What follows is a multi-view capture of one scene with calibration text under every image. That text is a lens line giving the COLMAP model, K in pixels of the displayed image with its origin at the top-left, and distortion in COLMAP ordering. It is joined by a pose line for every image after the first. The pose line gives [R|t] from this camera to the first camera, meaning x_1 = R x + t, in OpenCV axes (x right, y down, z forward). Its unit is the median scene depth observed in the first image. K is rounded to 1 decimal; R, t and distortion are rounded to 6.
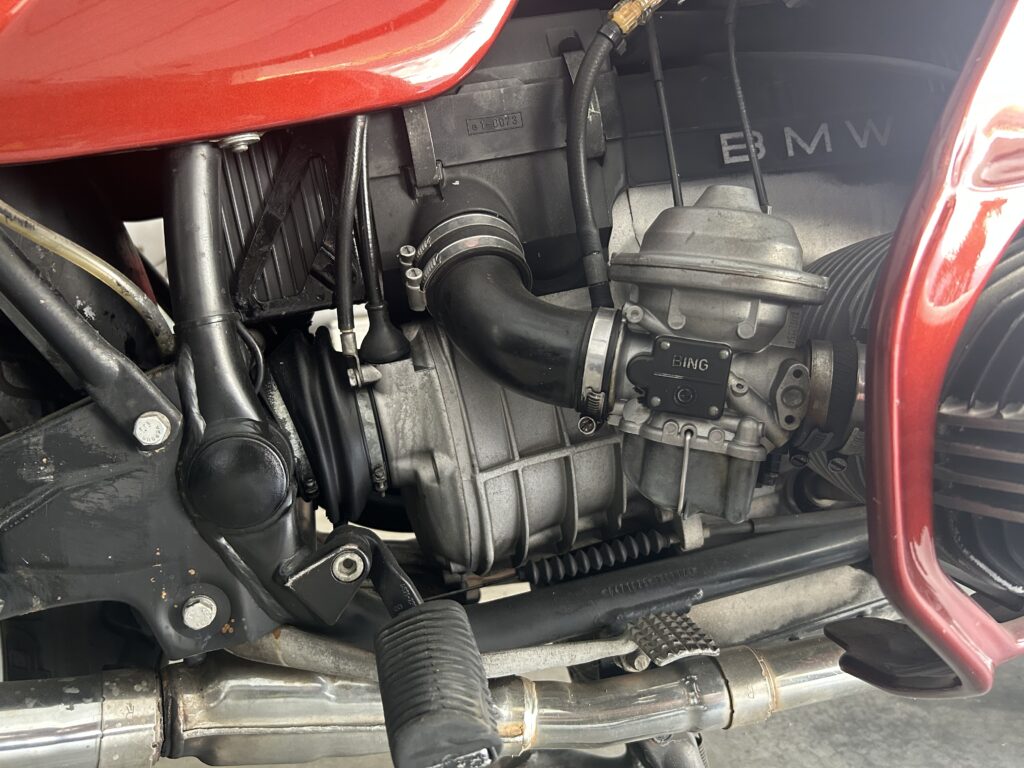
lens RADIAL K [[783.7, 0, 514.3], [0, 783.7, 378.9], [0, 0, 1]] dist [0.003723, 0.003612]
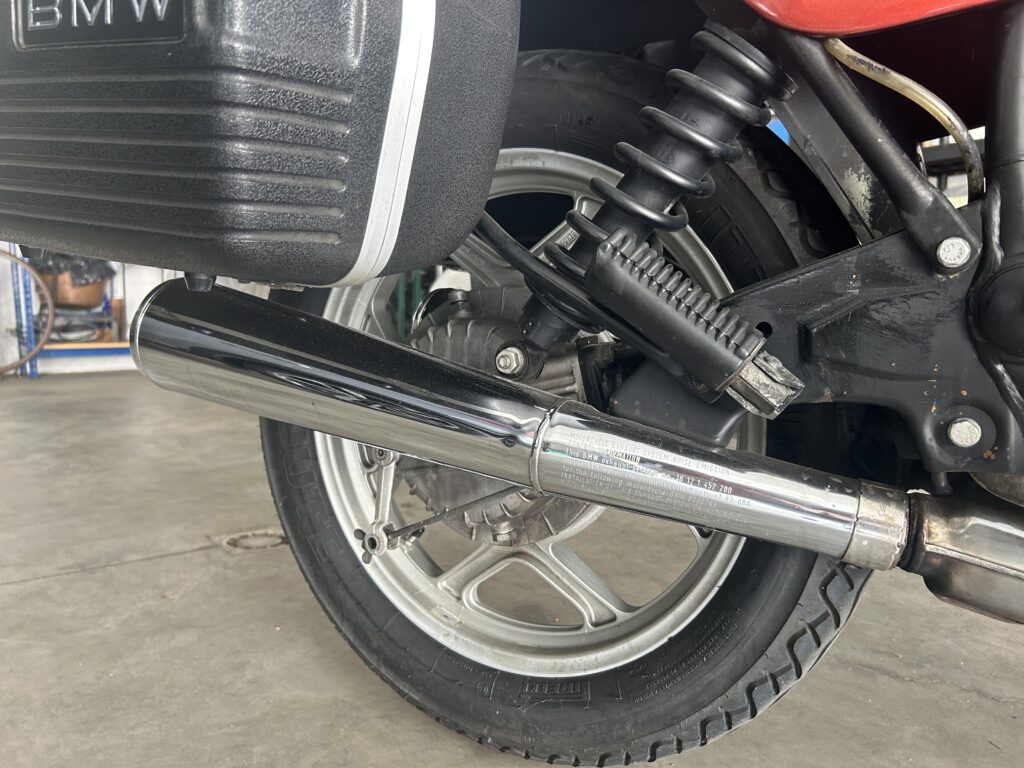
lens RADIAL K [[770.0, 0, 508.9], [0, 770.0, 379.1], [0, 0, 1]] dist [0.036244, -0.040861]
pose [[0.684024, 0.119662, -0.719577, -0.070029], [-0.143276, 0.989278, 0.028316, 0.294270], [0.715250, 0.083729, 0.693835, -0.213402]]
